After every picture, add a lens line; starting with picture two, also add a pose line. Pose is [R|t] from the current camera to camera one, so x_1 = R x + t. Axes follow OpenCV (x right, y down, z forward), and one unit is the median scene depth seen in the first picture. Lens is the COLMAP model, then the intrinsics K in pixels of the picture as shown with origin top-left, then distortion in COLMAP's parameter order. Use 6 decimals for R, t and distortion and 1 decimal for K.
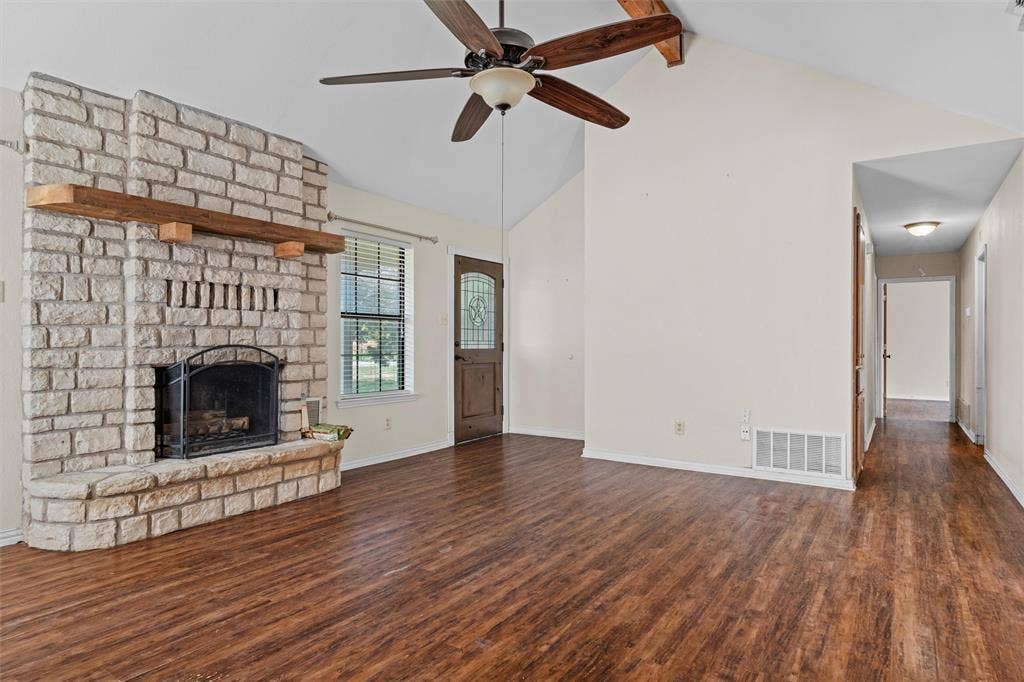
lens RADIAL K [[573.7, 0, 512.0], [0, 573.7, 341.0], [0, 0, 1]] dist [-0.000550, 0.000810]
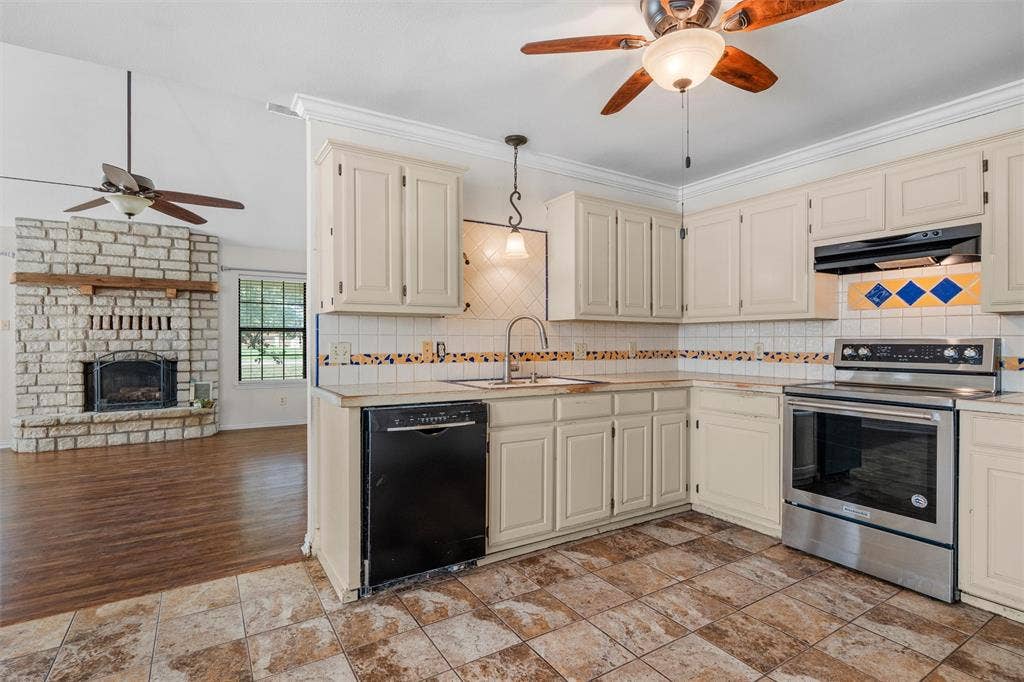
lens RADIAL K [[501.1, 0, 512.0], [0, 501.1, 341.0], [0, 0, 1]] dist [-0.000706, 0.000409]
pose [[0.914883, -0.004542, -0.403694, 1.270580], [0.006404, 0.999974, 0.003263, -0.019550], [0.403669, -0.005570, 0.914888, 0.065226]]
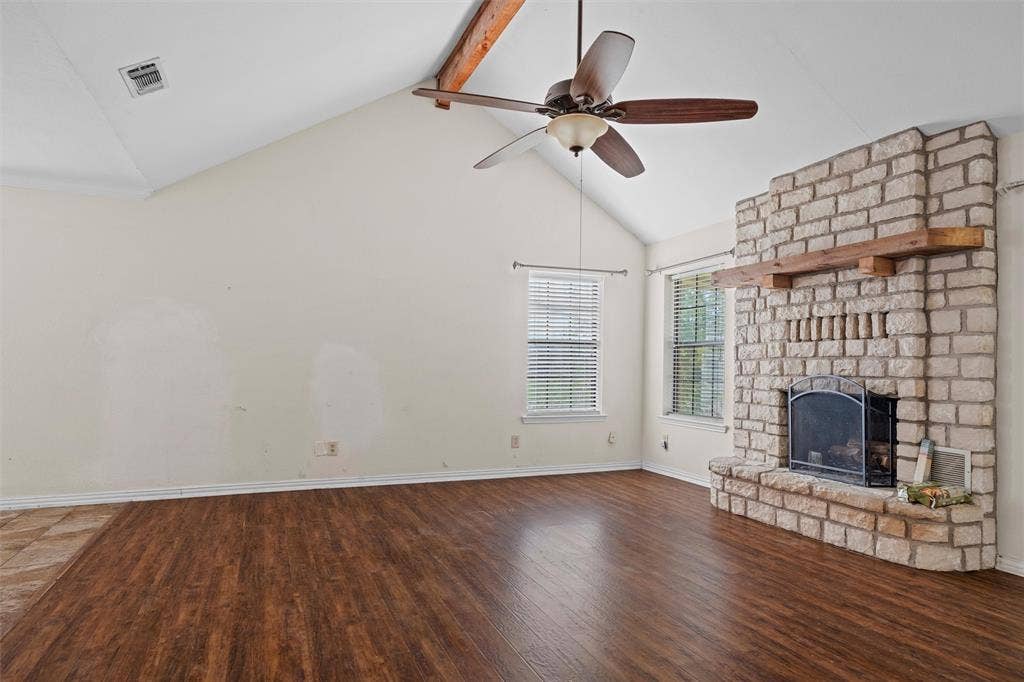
lens RADIAL K [[593.6, 0, 513.2], [0, 593.6, 351.5], [0, 0, 1]] dist [-0.000815, 0.000443]
pose [[-0.542352, -0.033279, -0.839492, 0.752235], [-0.014494, 0.999437, -0.030256, 0.006004], [0.840026, -0.004242, -0.542529, 1.162801]]
